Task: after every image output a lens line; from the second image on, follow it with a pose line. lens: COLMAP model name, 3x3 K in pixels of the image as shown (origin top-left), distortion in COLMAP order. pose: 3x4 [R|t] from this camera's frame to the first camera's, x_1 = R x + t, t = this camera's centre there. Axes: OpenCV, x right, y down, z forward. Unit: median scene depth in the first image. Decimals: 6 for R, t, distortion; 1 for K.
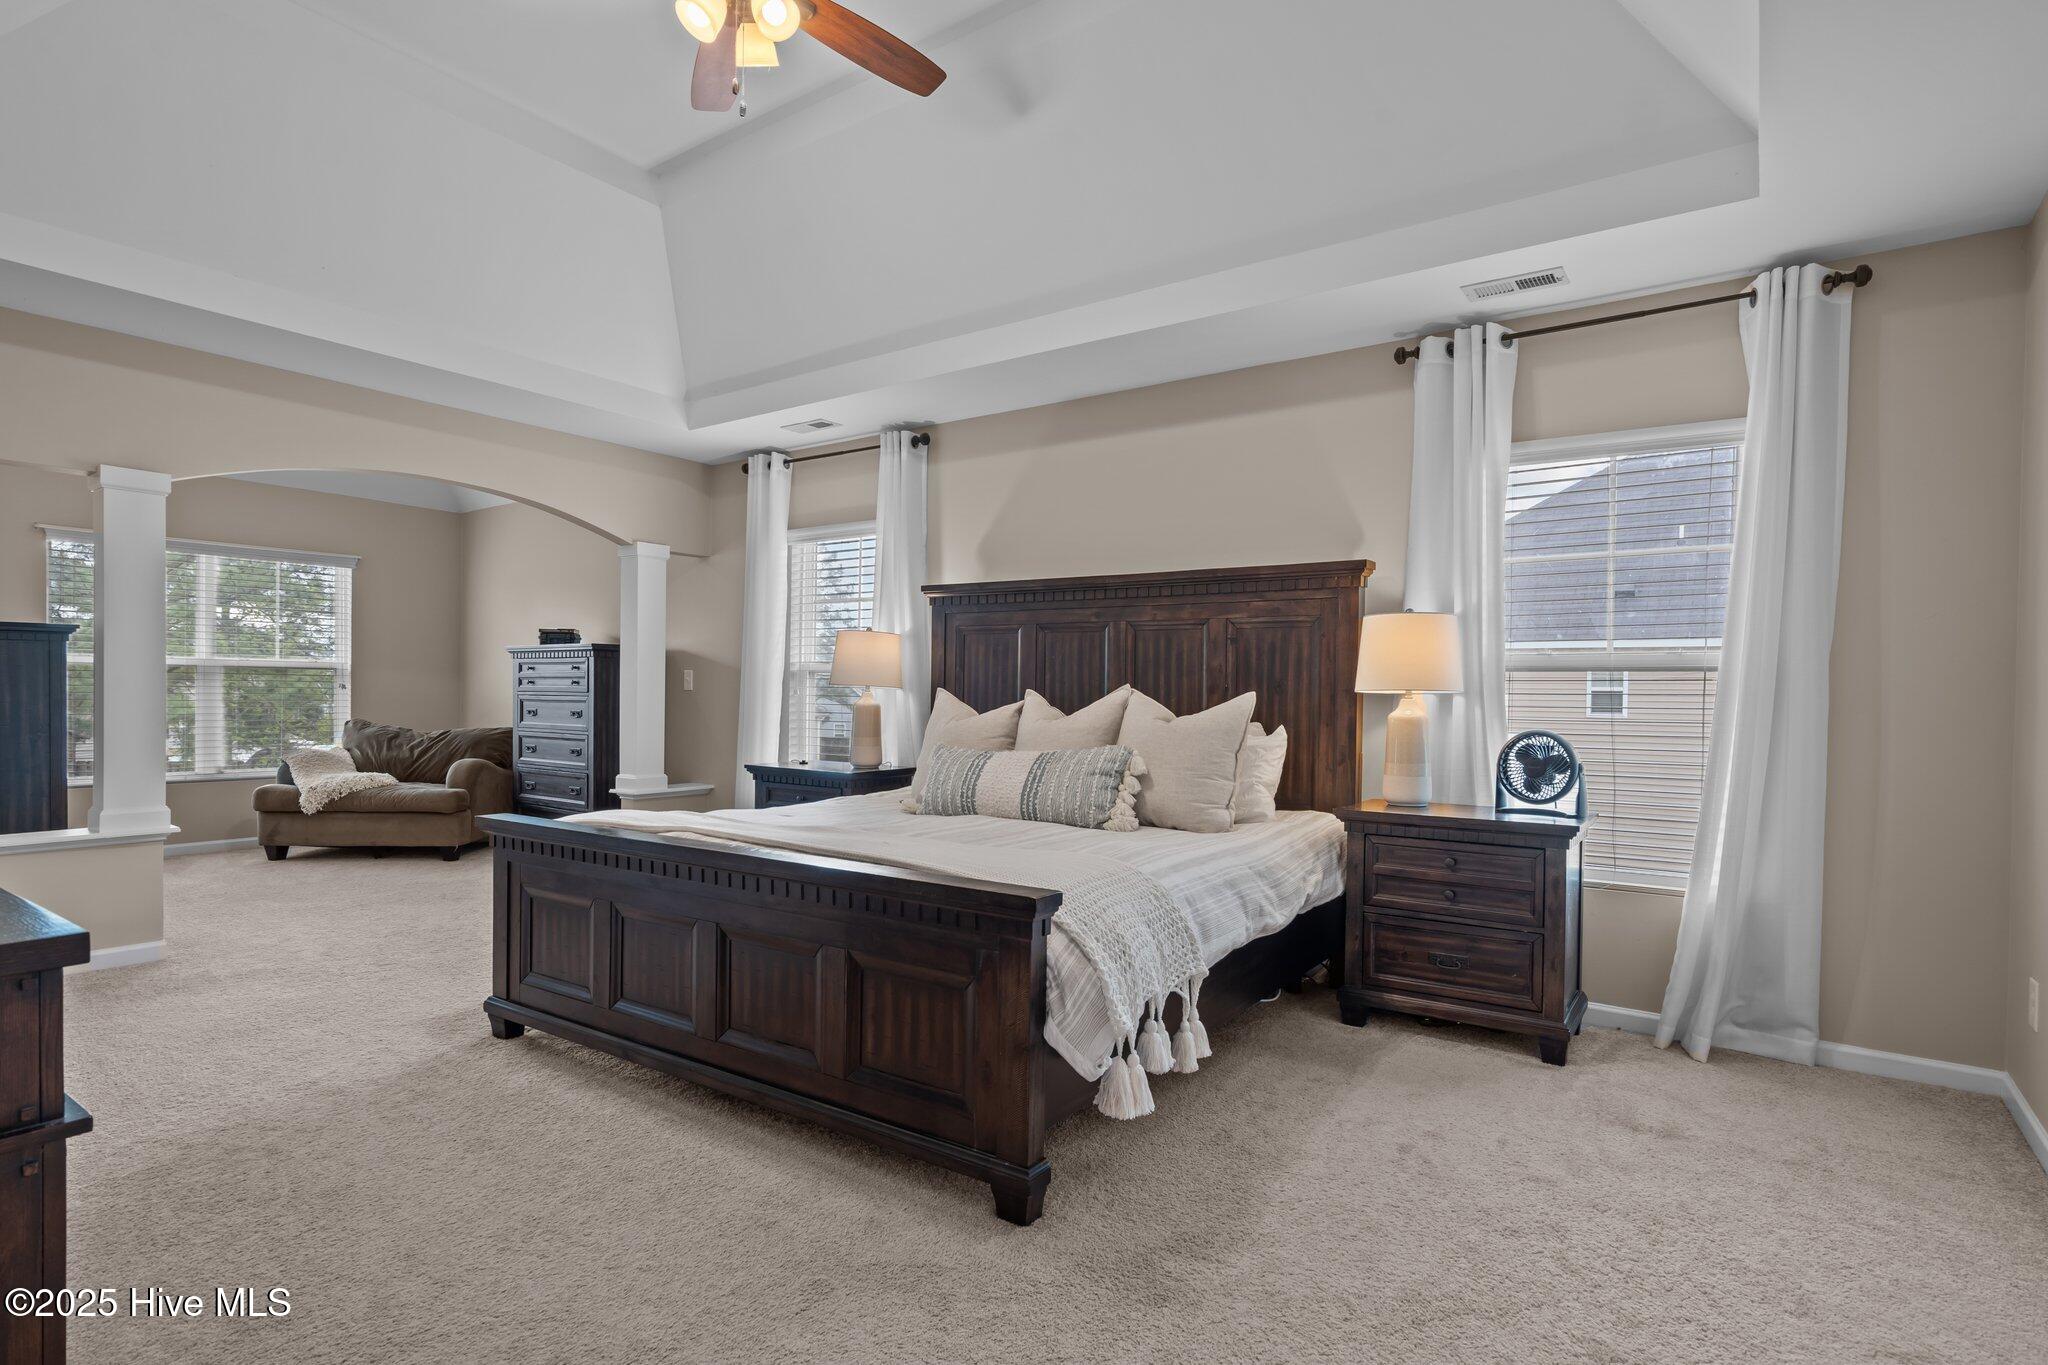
lens RADIAL K [[1011.1, 0, 1042.6], [0, 1011.1, 710.3], [0, 0, 1]] dist [0.002504, 0.000420]
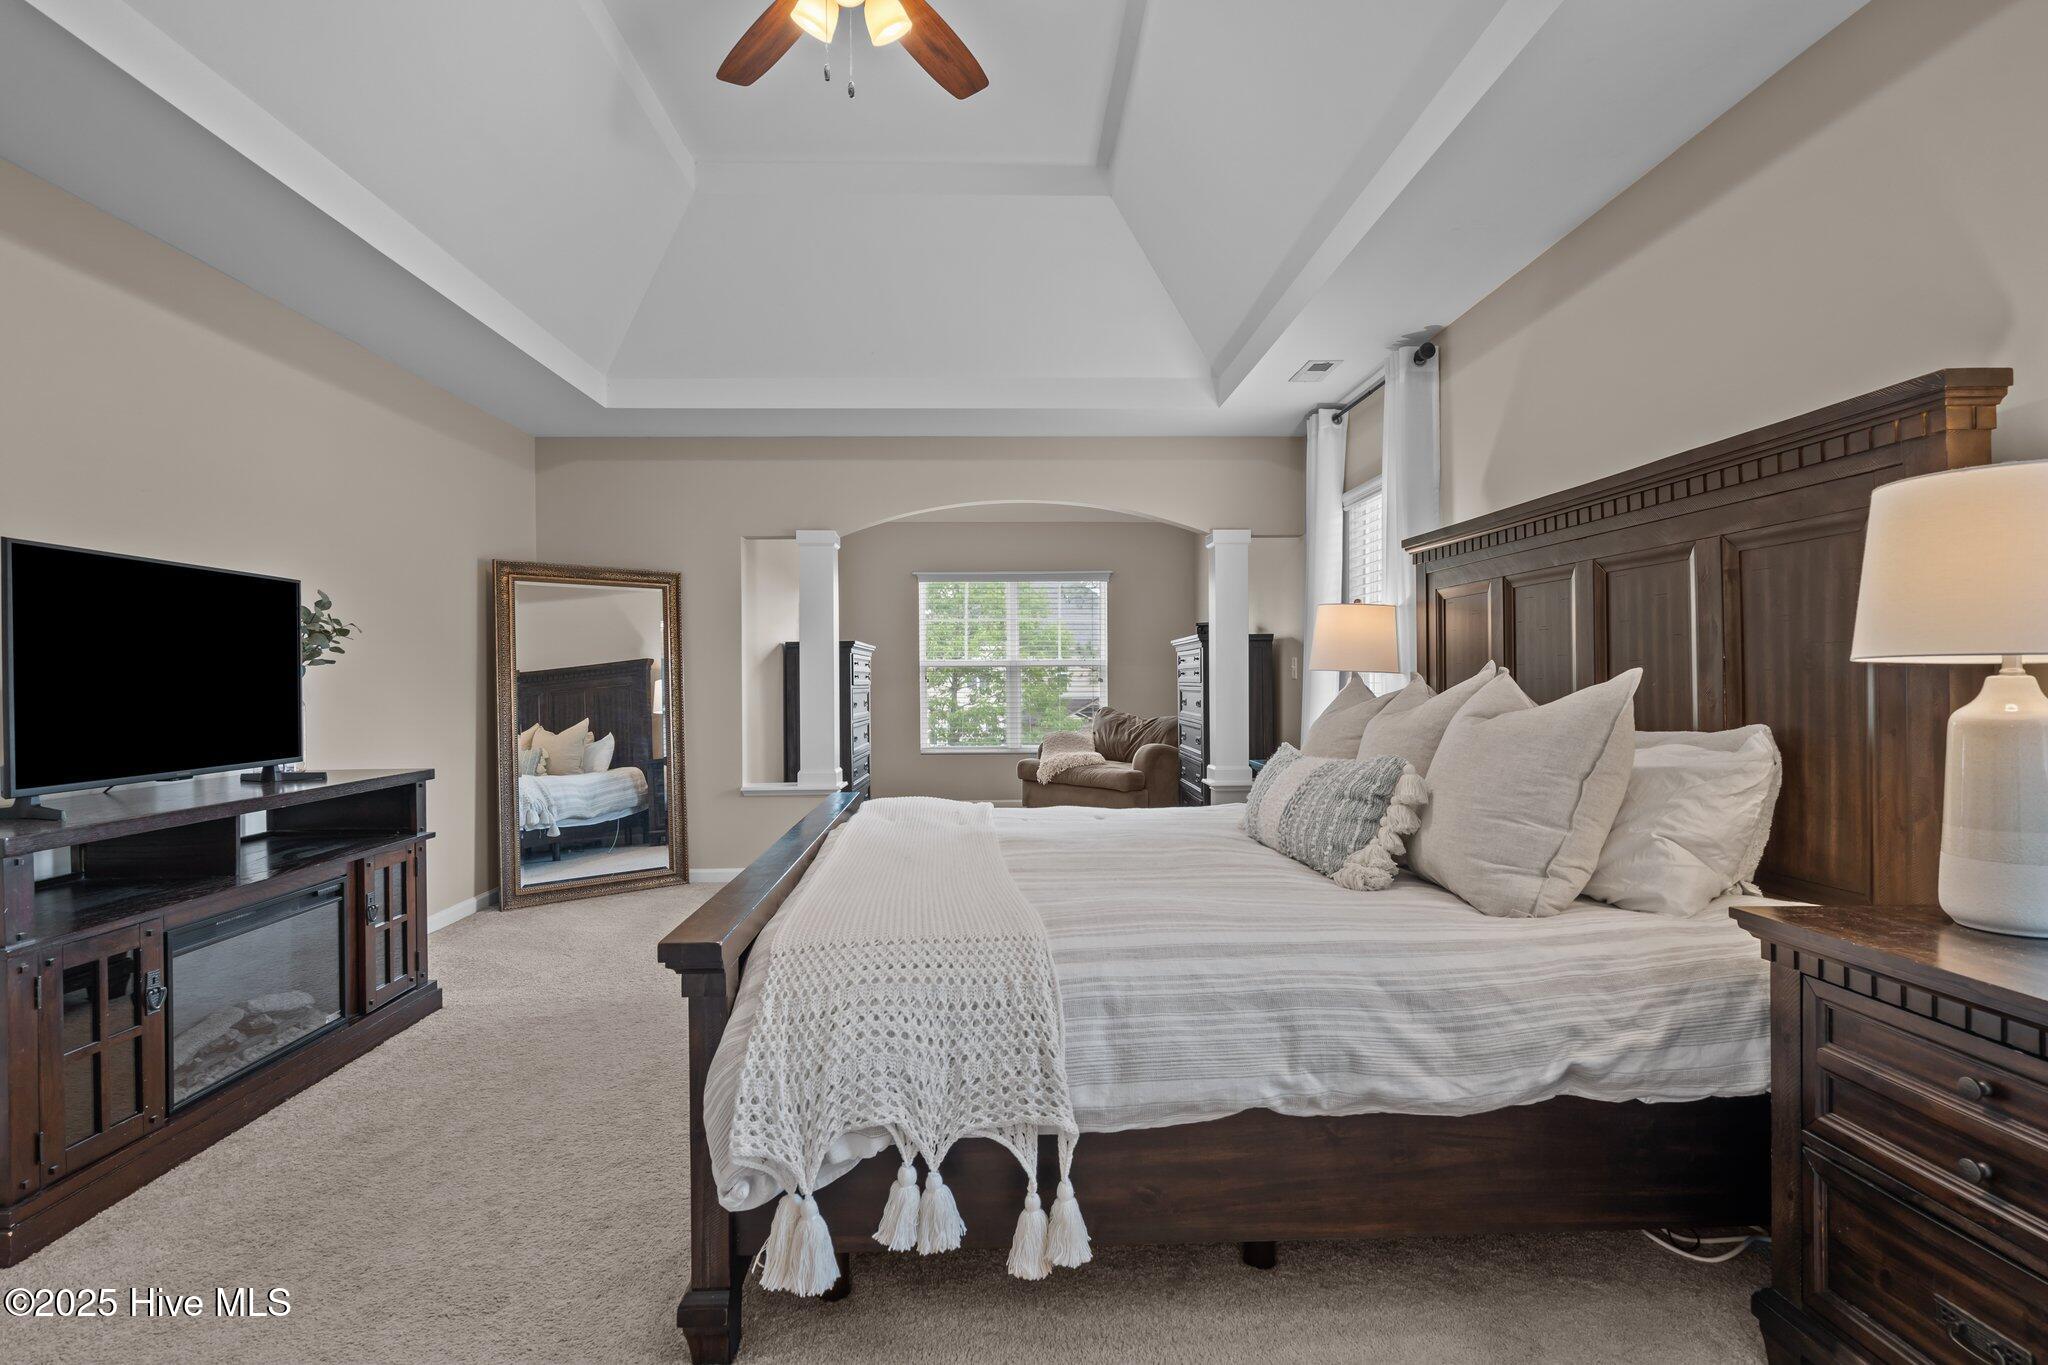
lens RADIAL K [[1011.1, 0, 1034.1], [0, 1011.1, 674.7], [0, 0, 1]] dist [0.002504, 0.000420]
pose [[0.612269, -0.018731, -0.790428, 0.254653], [-0.000306, 0.999714, -0.023928, -0.000802], [0.790650, 0.014893, 0.612088, 0.239295]]
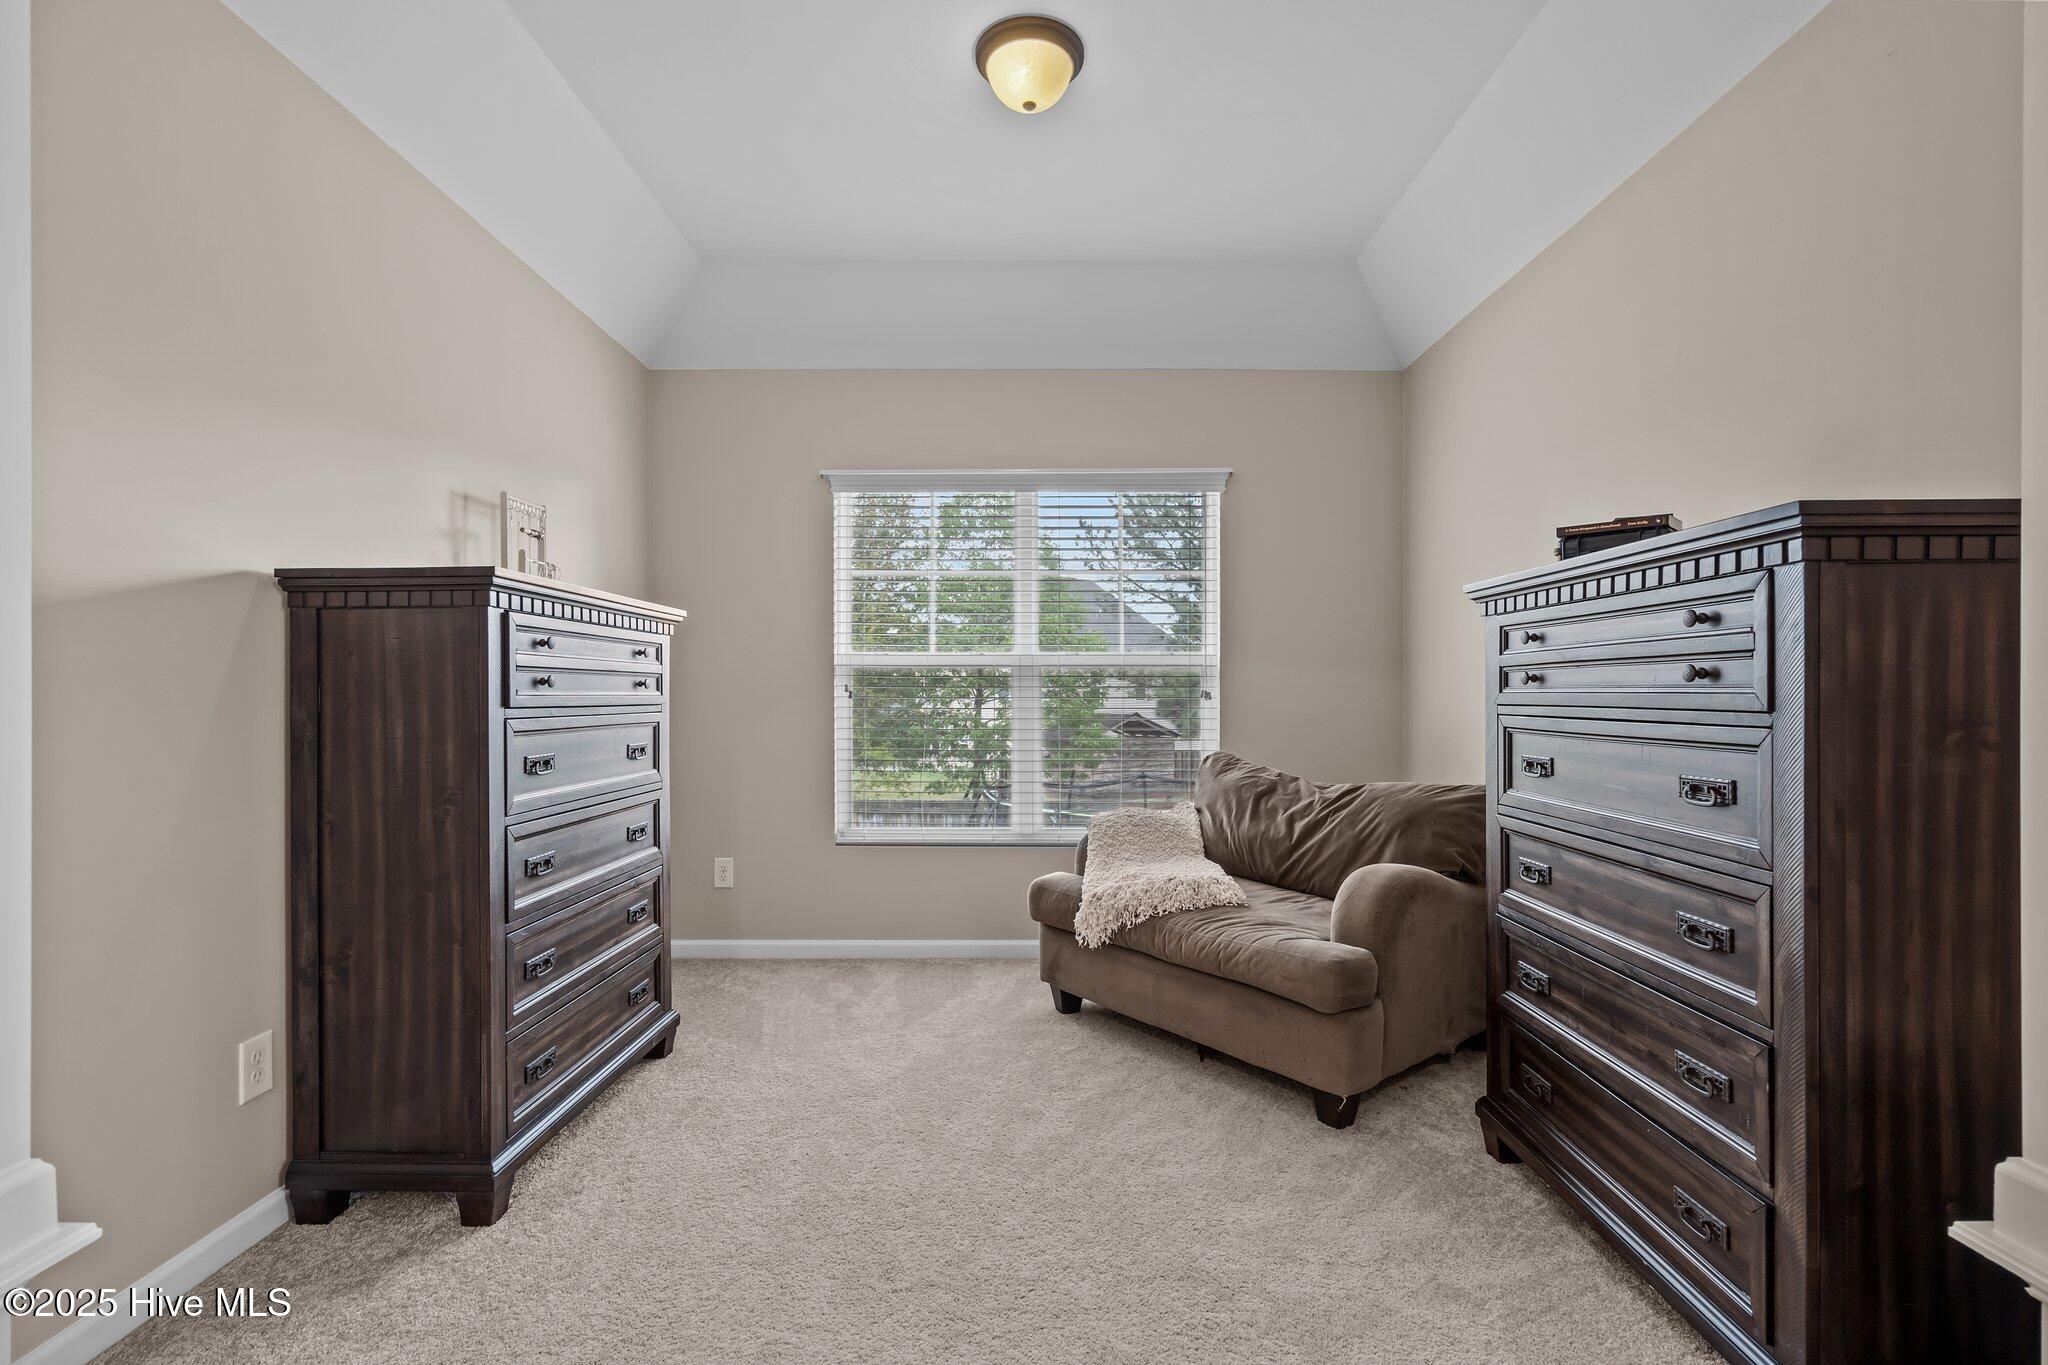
lens RADIAL K [[946.5, 0, 1025.0], [0, 946.5, 688.5], [0, 0, 1]] dist [-0.003915, -0.000111]
pose [[0.576708, -0.013754, -0.816834, -0.365715], [-0.009920, 0.999667, -0.023837, -0.016259], [0.816890, 0.021849, 0.576380, 0.717522]]
